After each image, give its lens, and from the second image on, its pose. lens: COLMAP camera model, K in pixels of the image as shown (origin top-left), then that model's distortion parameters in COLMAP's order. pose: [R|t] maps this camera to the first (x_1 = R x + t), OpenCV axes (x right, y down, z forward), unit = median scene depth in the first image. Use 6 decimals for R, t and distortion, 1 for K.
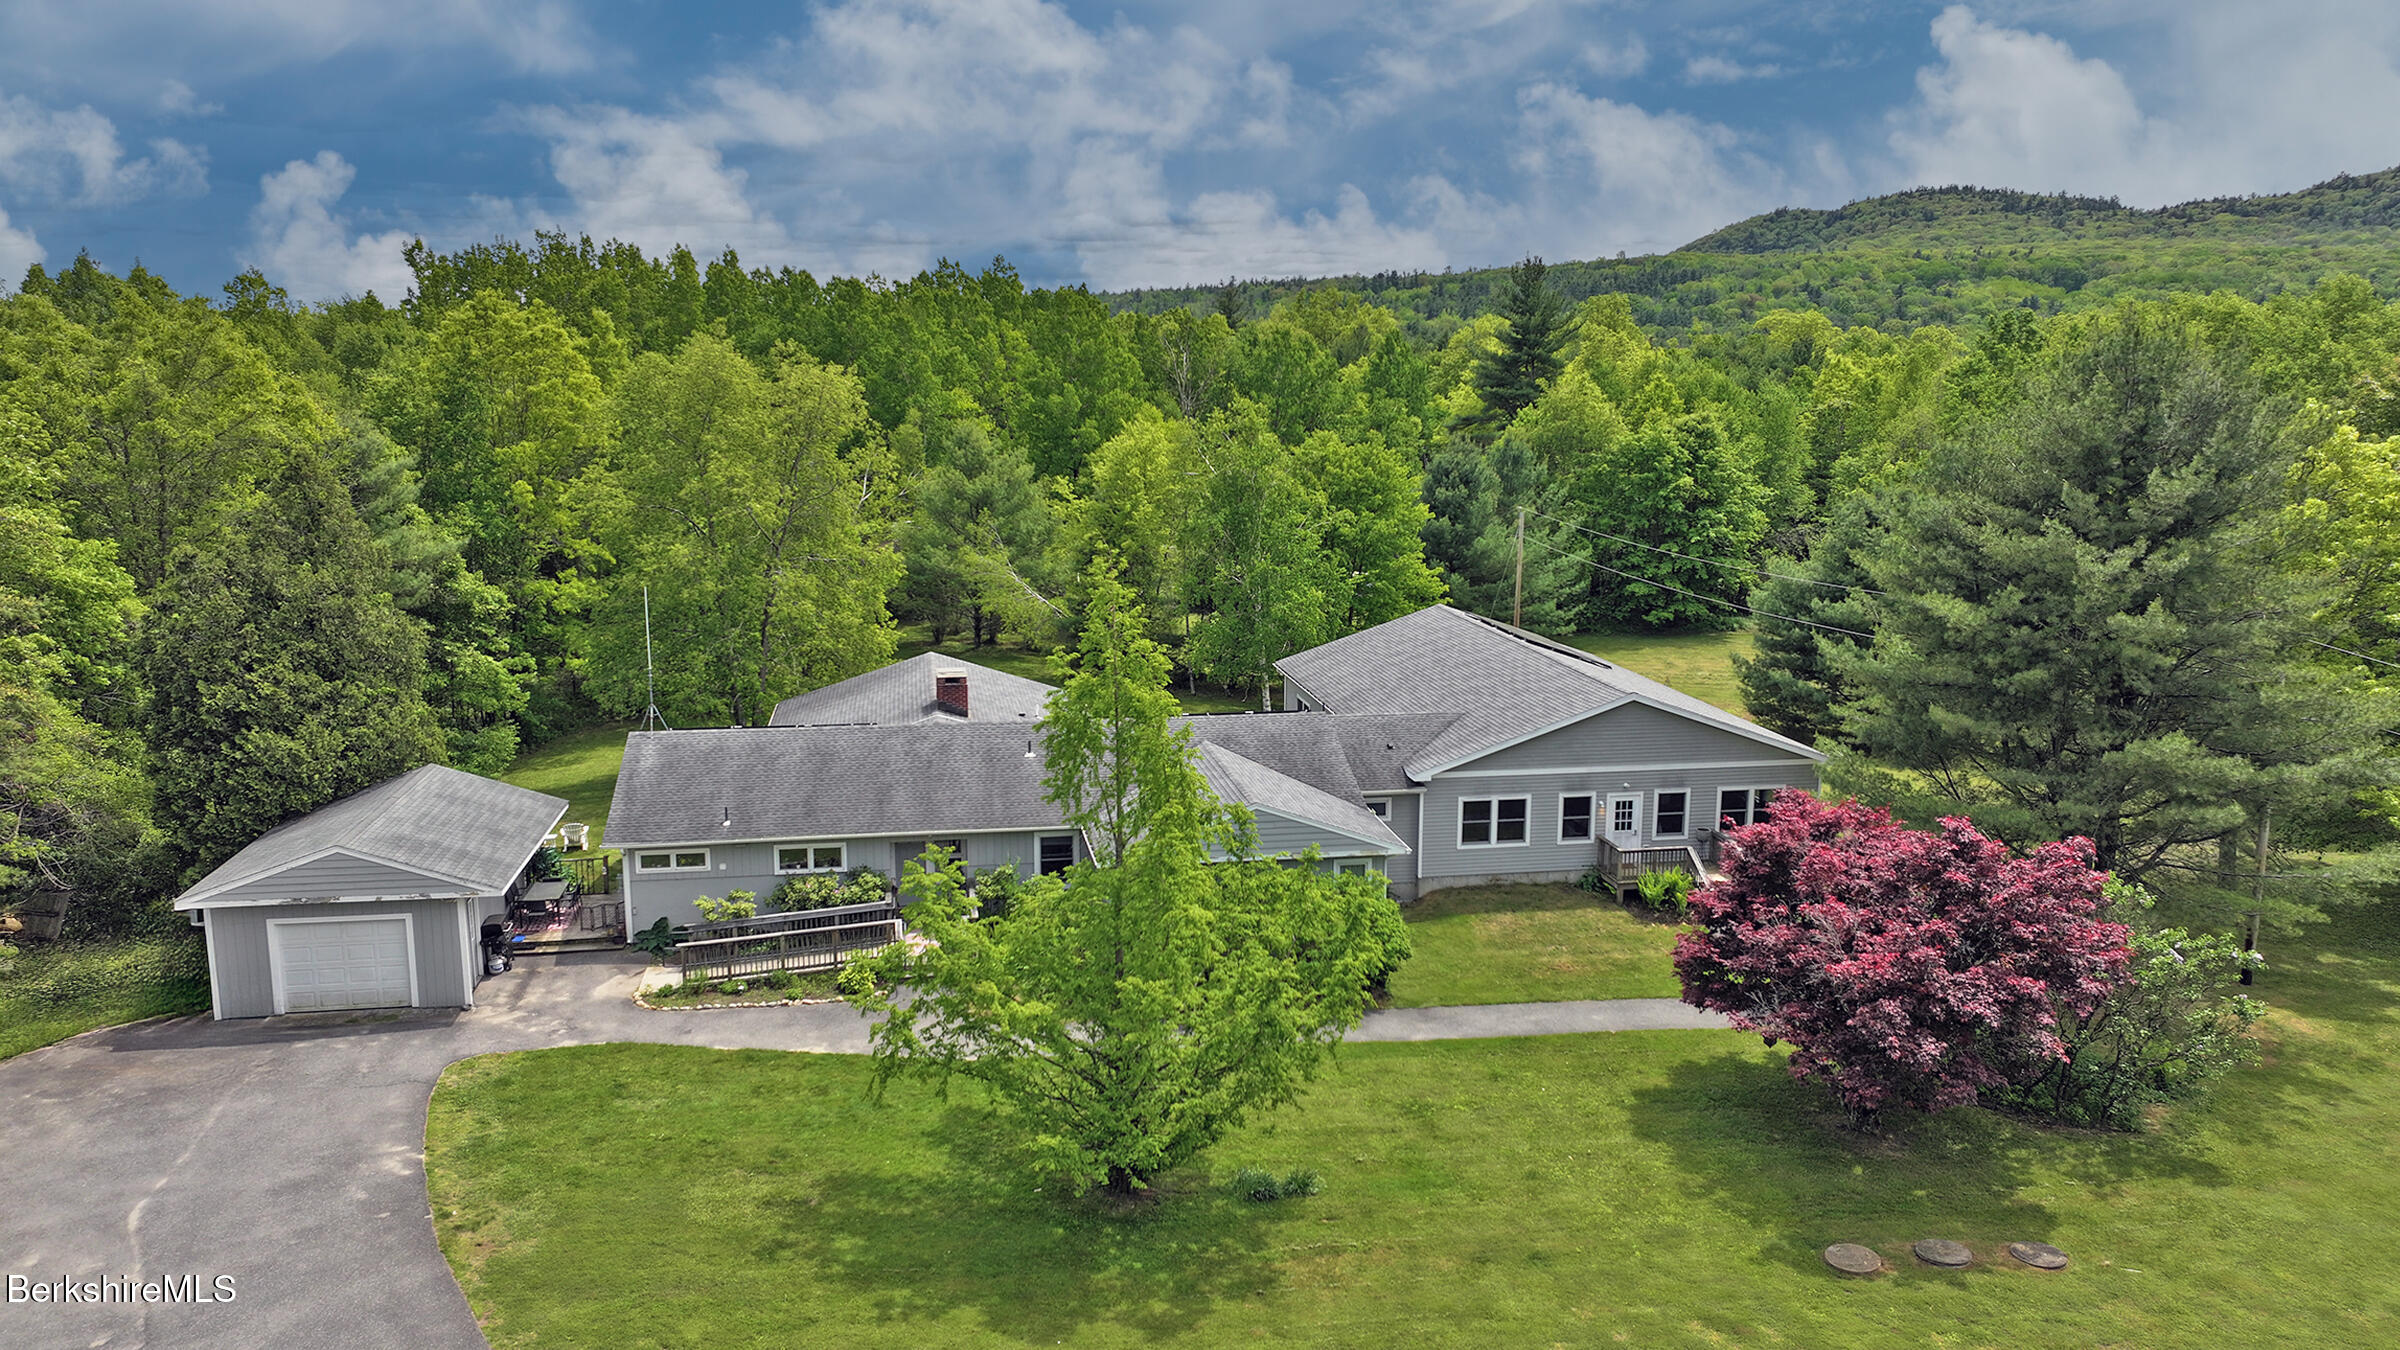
lens RADIAL K [[1805.4, 0, 1203.7], [0, 1805.4, 683.9], [0, 0, 1]] dist [-0.006979, 0.004824]
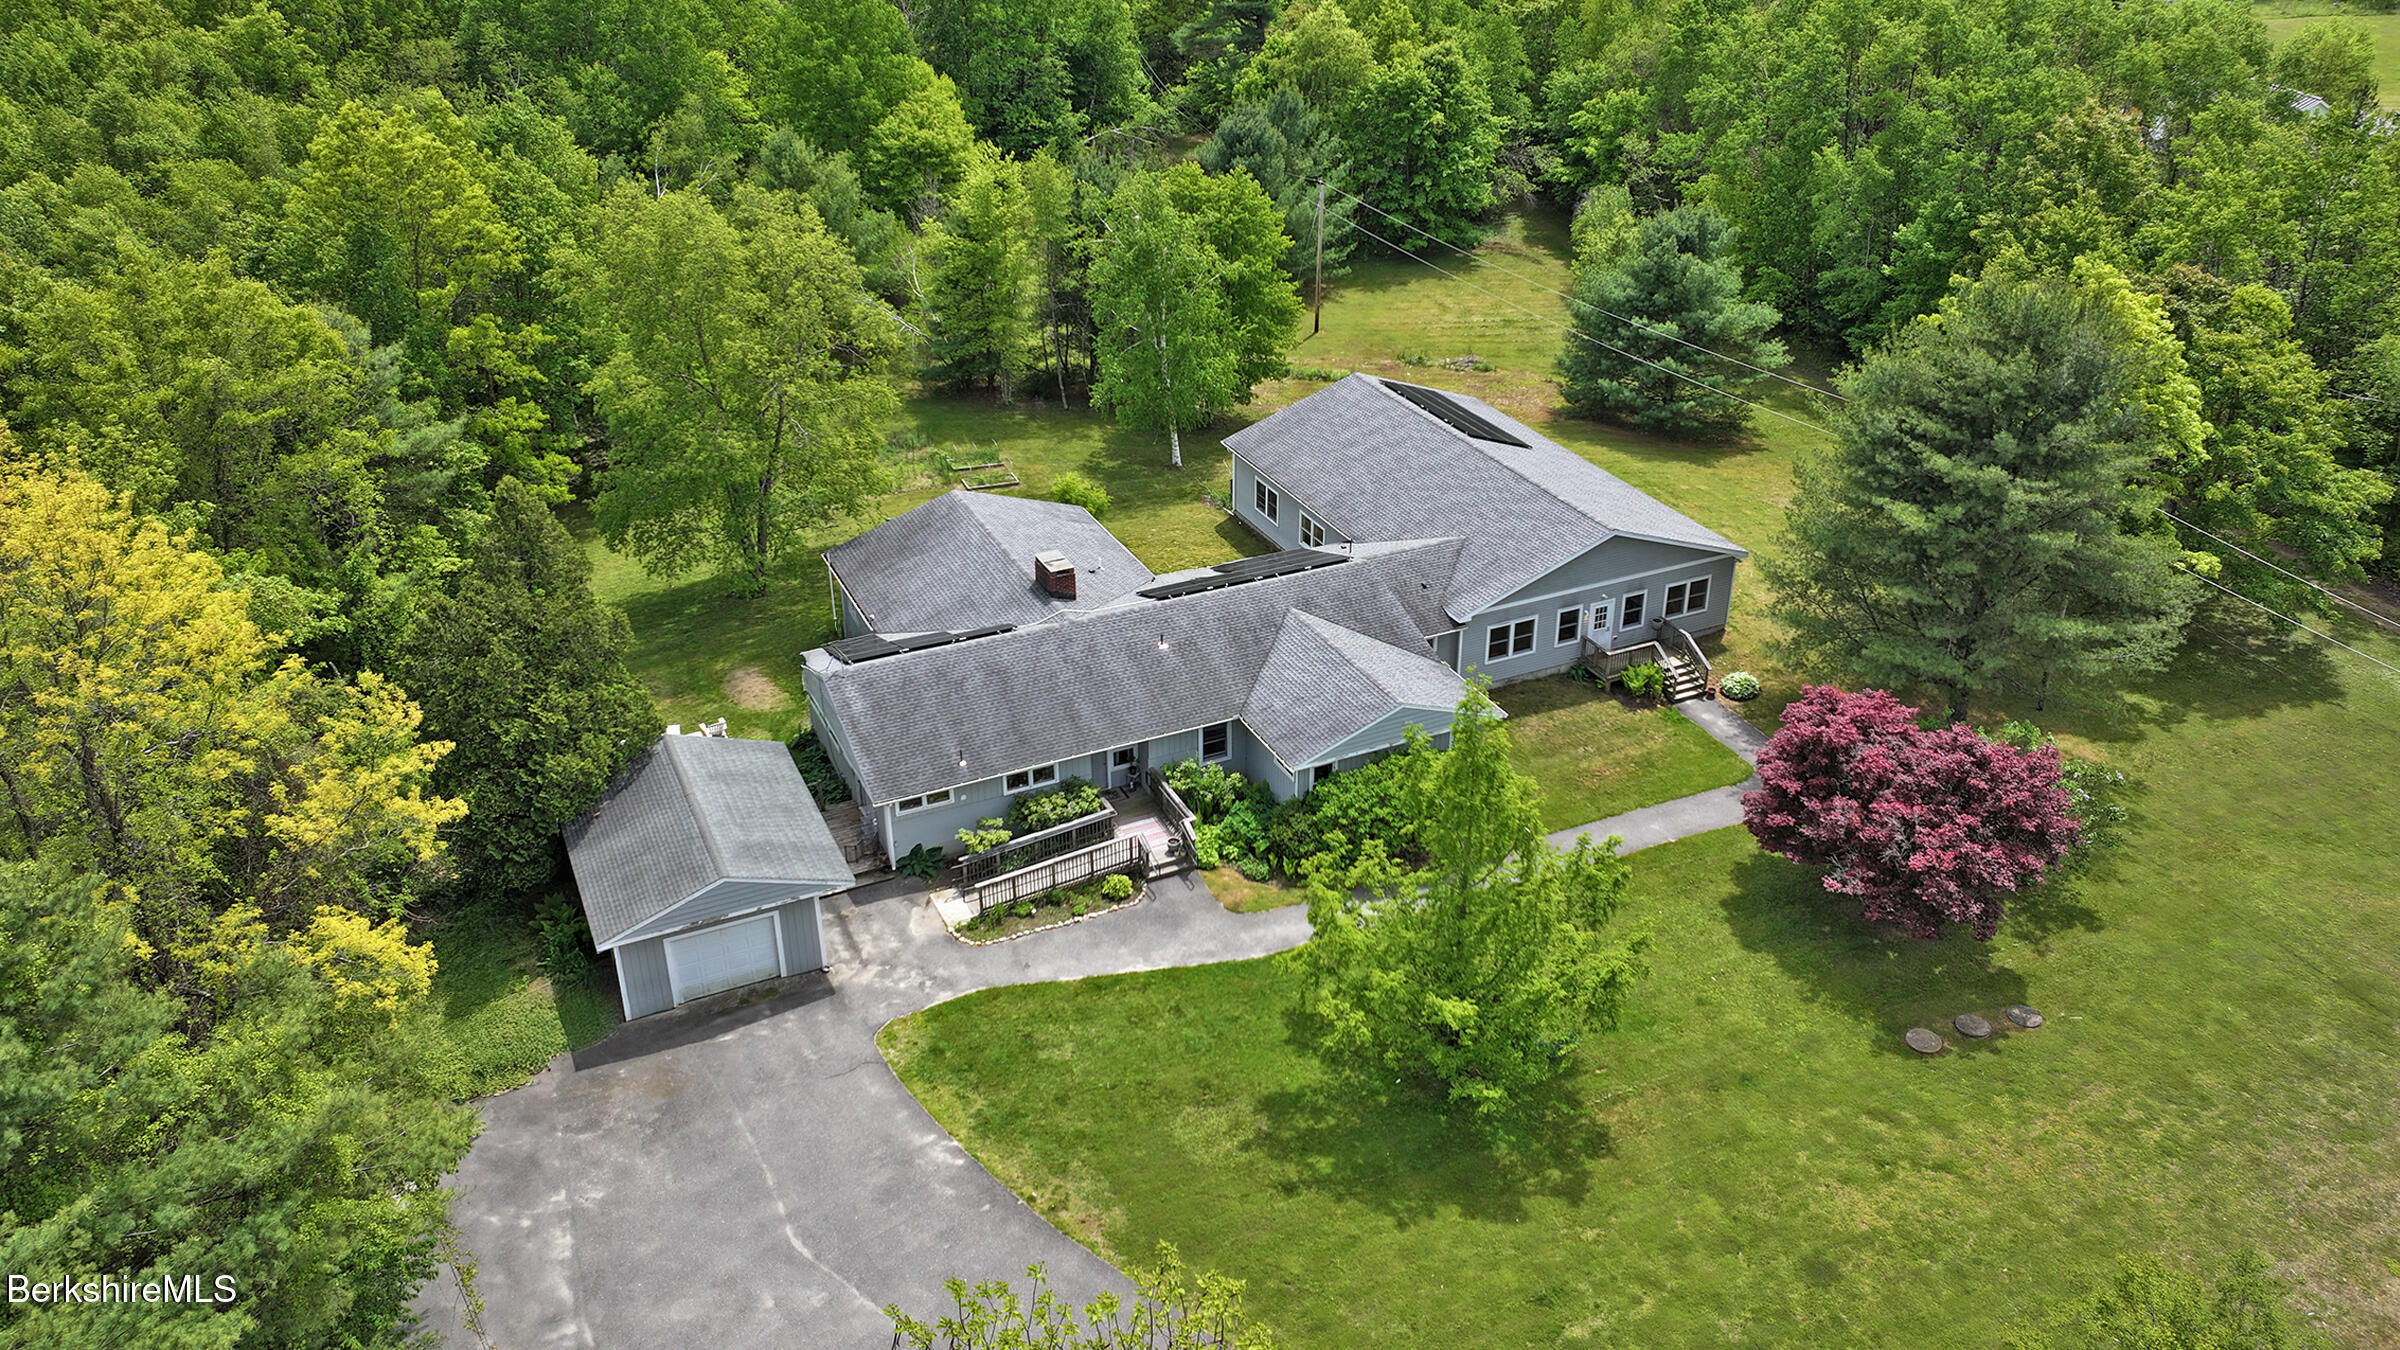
lens RADIAL K [[1805.4, 0, 1203.7], [0, 1805.4, 683.9], [0, 0, 1]] dist [-0.006979, 0.004824]
pose [[0.963598, -0.139434, 0.228117, -0.344030], [0.060354, 0.944656, 0.322464, -0.319439], [-0.260454, -0.296958, 0.918684, -0.115569]]
